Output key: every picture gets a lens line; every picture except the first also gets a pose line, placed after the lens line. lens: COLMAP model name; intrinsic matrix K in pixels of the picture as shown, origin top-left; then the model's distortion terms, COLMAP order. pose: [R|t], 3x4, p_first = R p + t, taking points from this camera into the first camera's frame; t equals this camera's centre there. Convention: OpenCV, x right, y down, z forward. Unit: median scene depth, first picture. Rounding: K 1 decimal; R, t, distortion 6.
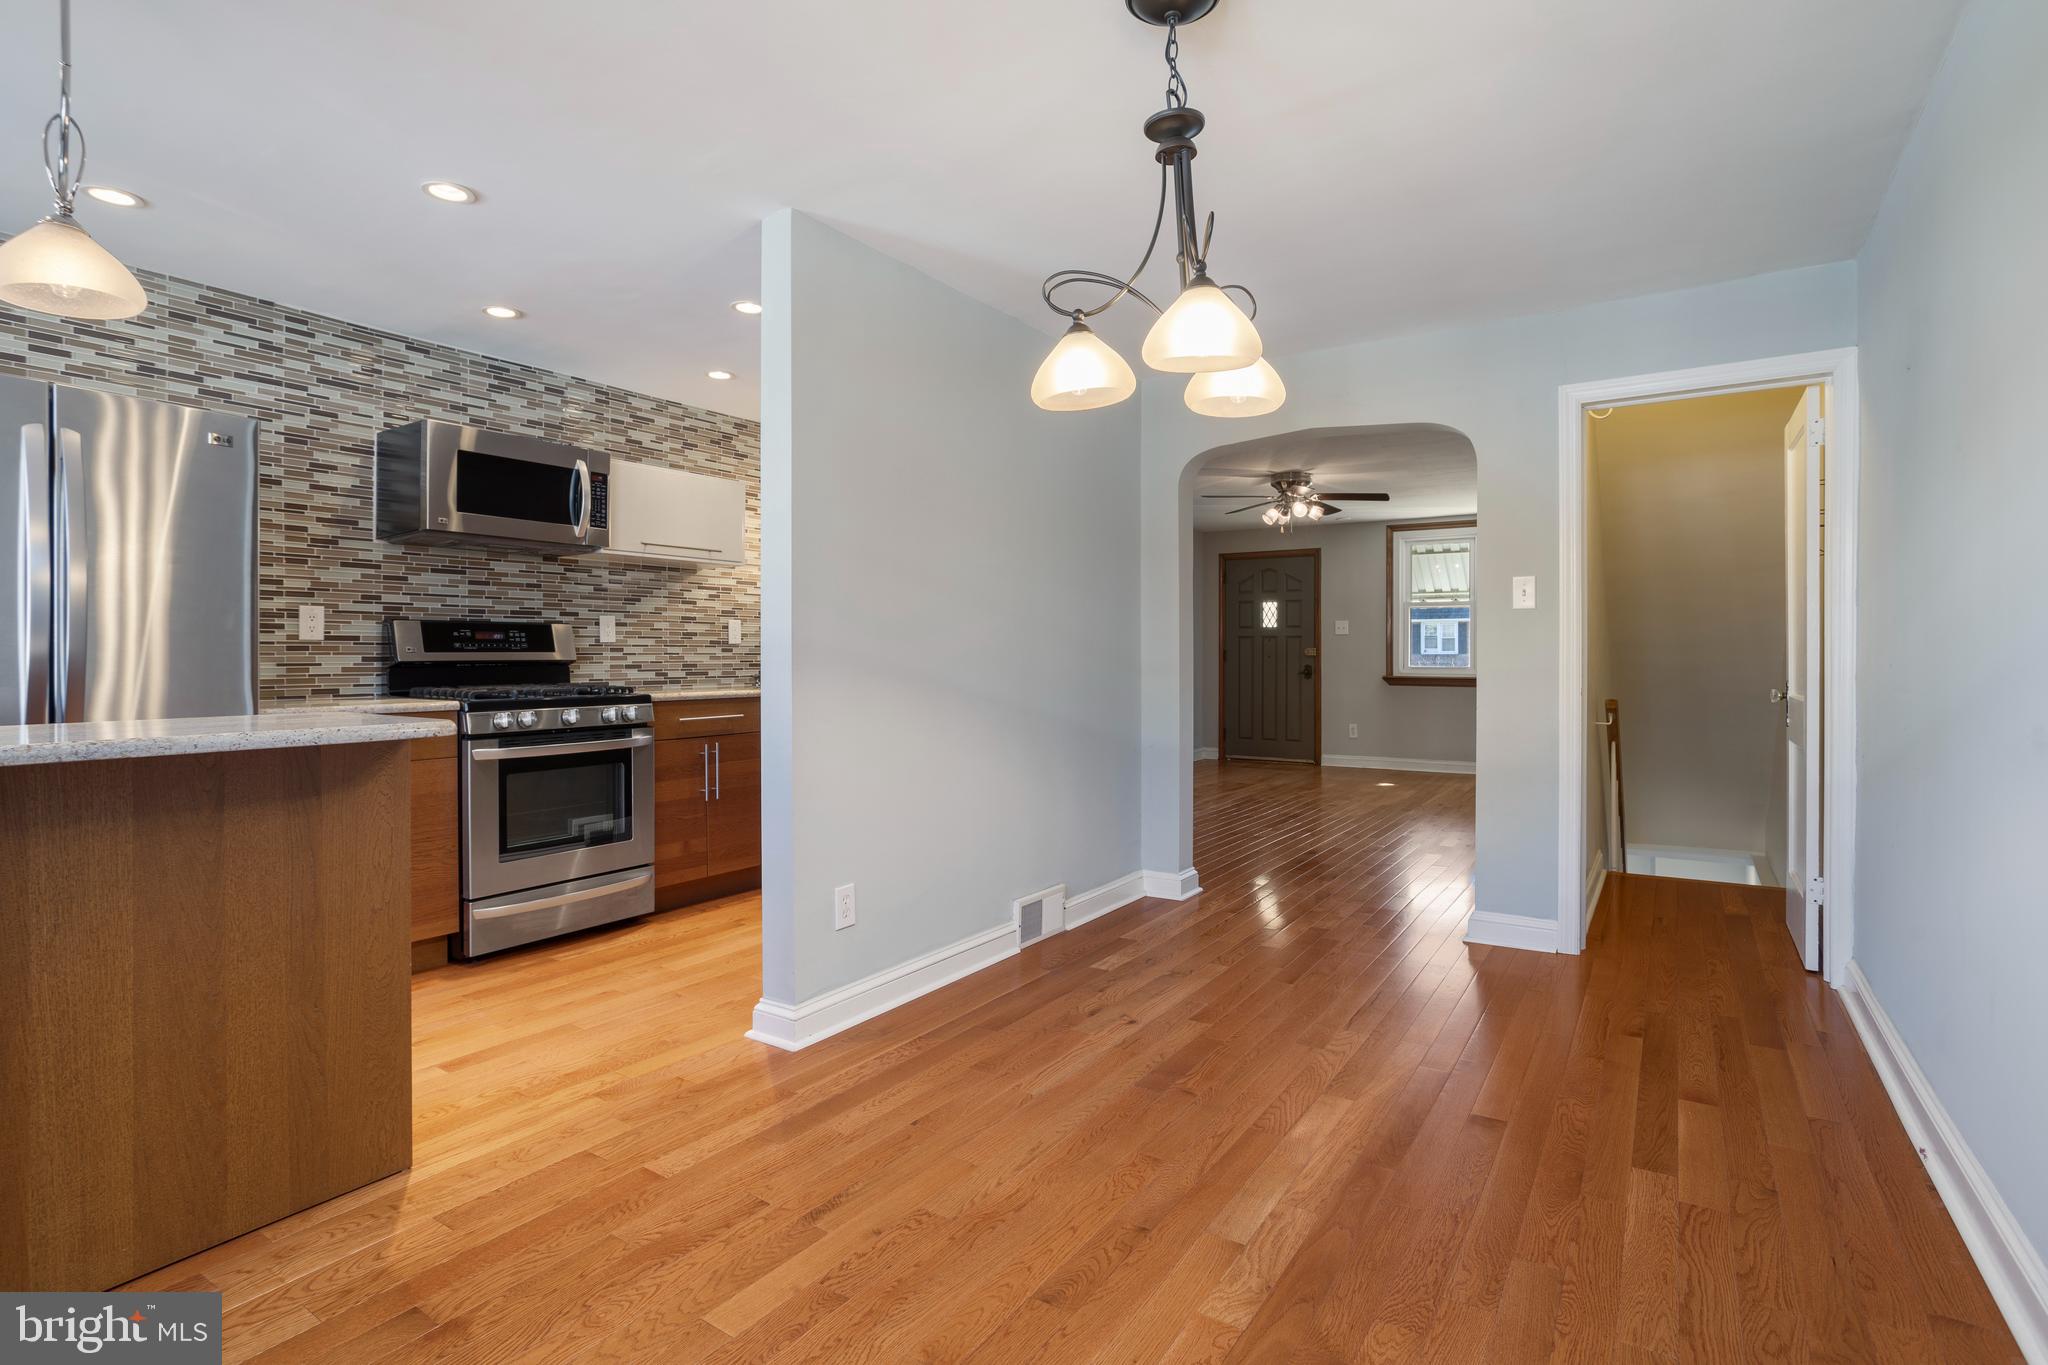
lens RADIAL K [[994.7, 0, 1007.8], [0, 994.7, 656.6], [0, 0, 1]] dist [-0.051009, 0.030694]
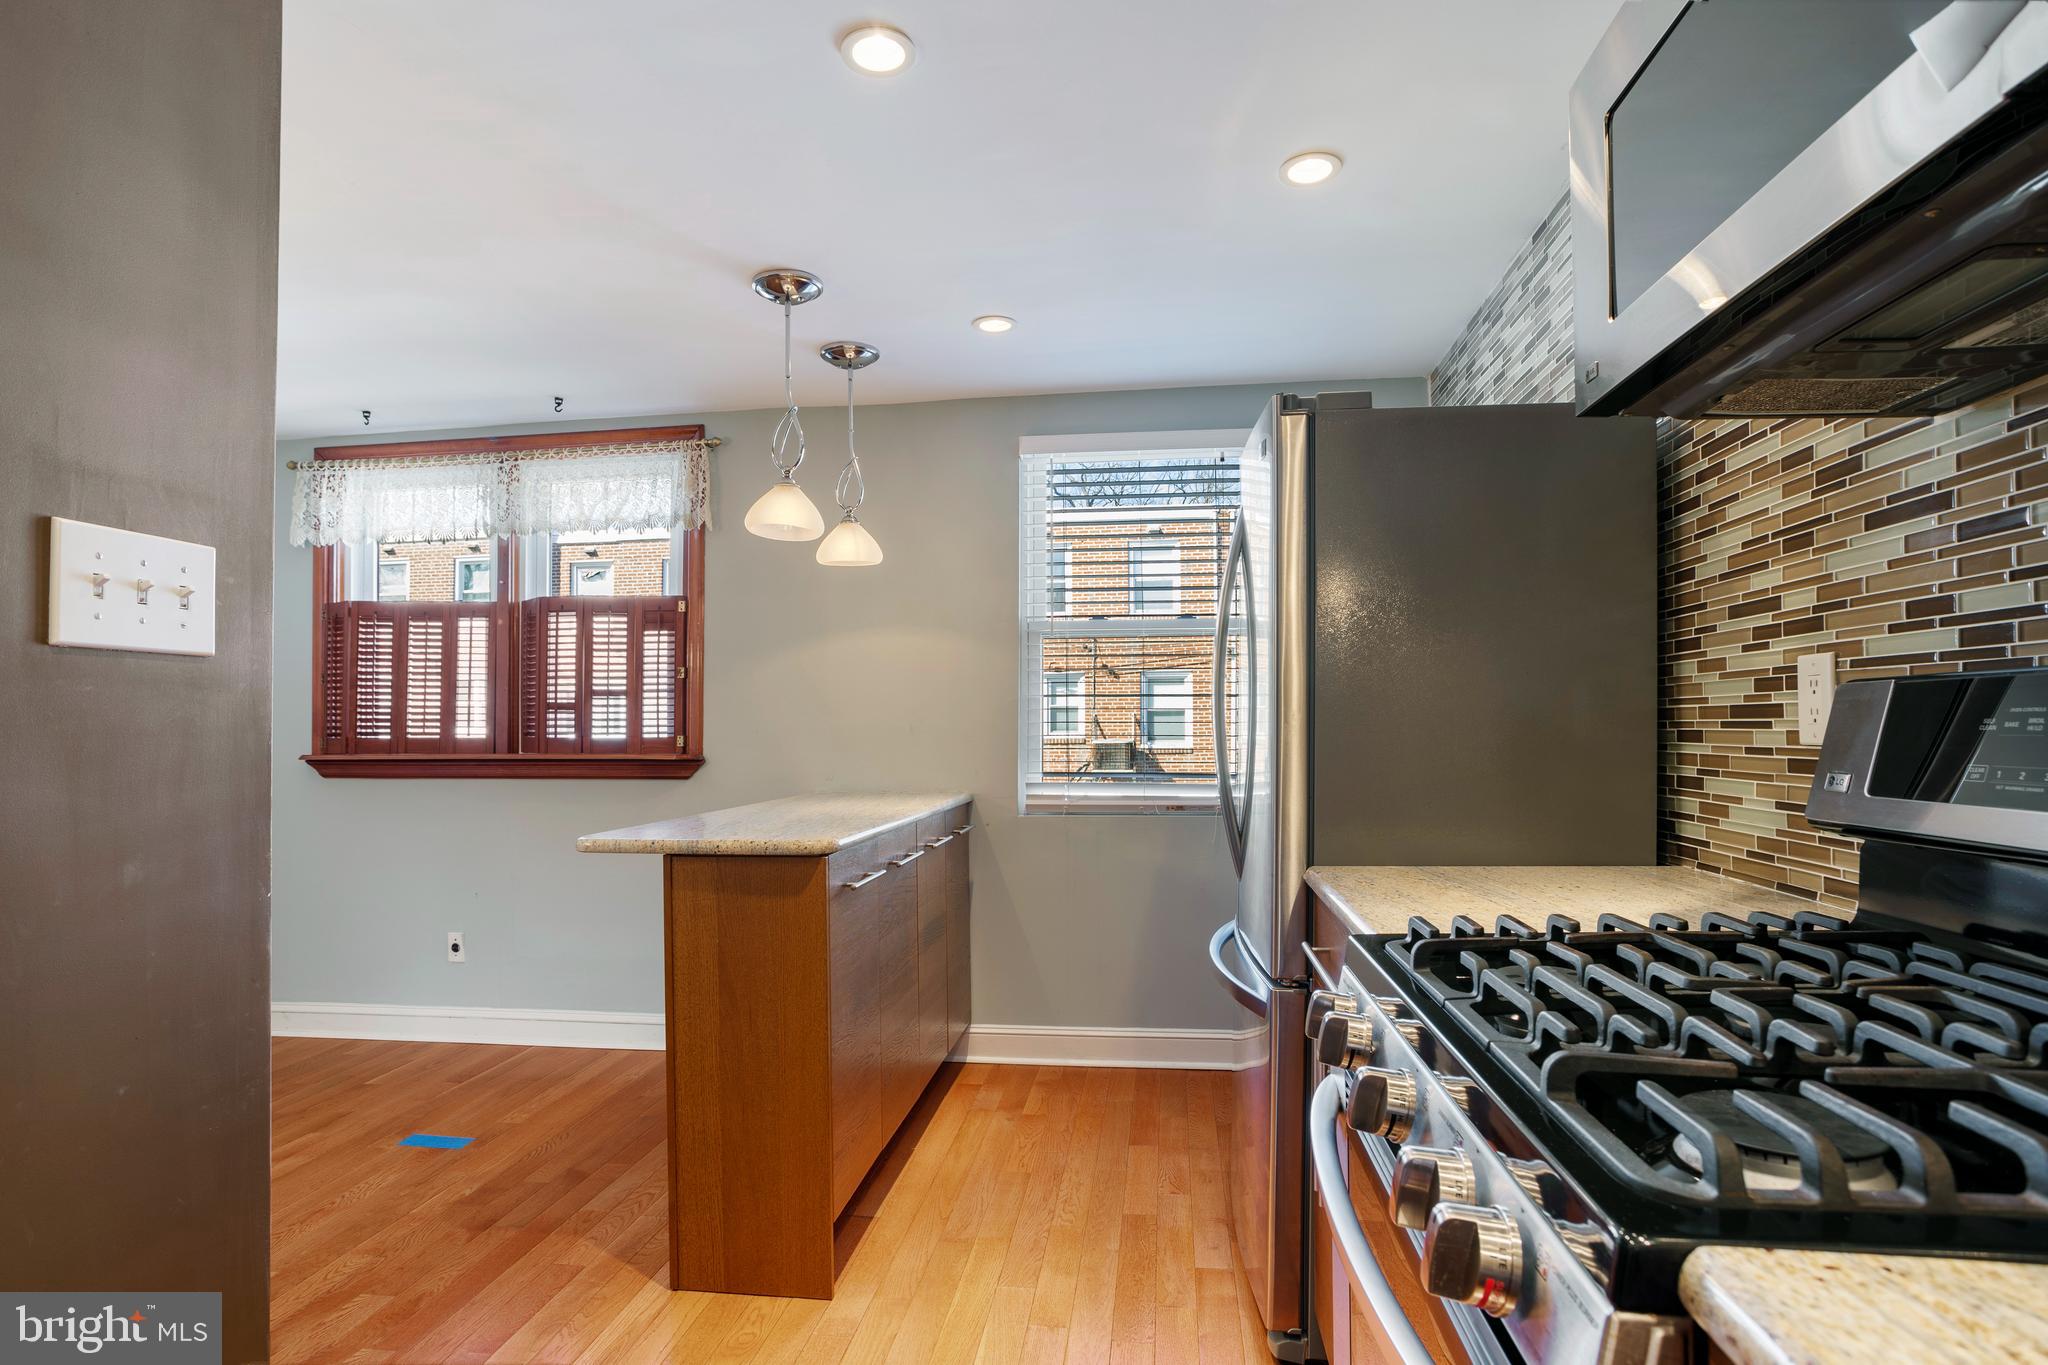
lens RADIAL K [[1048.6, 0, 1025.2], [0, 1048.6, 715.7], [0, 0, 1]] dist [-0.051820, 0.029954]
pose [[-0.893476, 0.003575, -0.449097, -0.271302], [0.008805, 0.999916, -0.009557, -0.027731], [0.449024, -0.012493, -0.893432, 1.243154]]
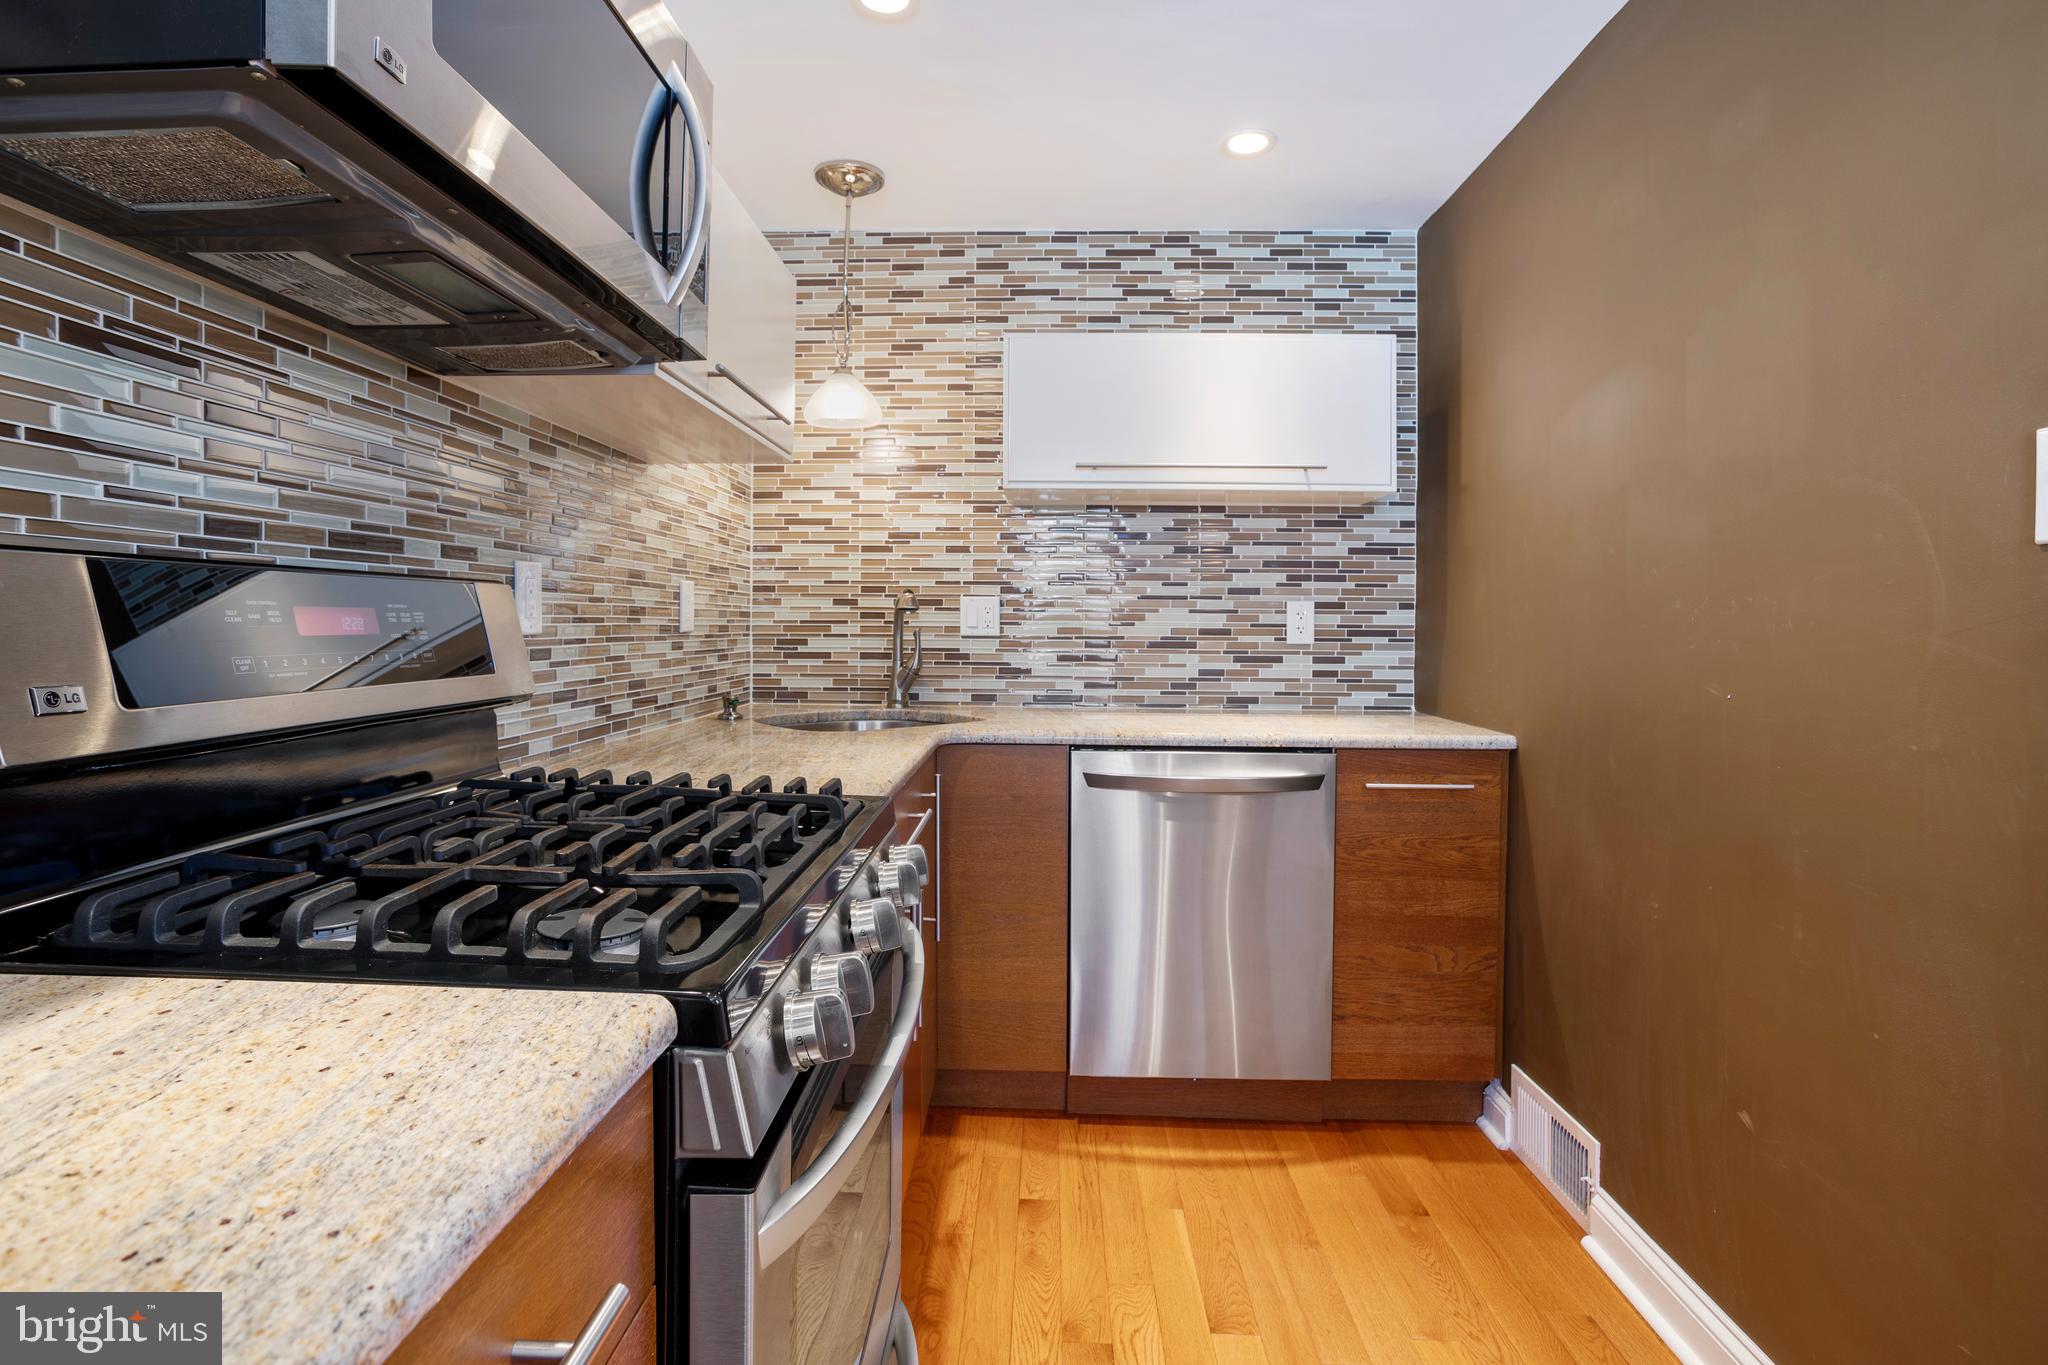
lens RADIAL K [[1005.2, 0, 1000.4], [0, 1005.2, 630.5], [0, 0, 1]] dist [-0.065899, 0.039378]
pose [[0.851117, 0.004739, 0.524955, -0.590281], [-0.008624, 0.999951, 0.004955, -0.025373], [-0.524906, -0.008744, 0.851115, 0.785718]]
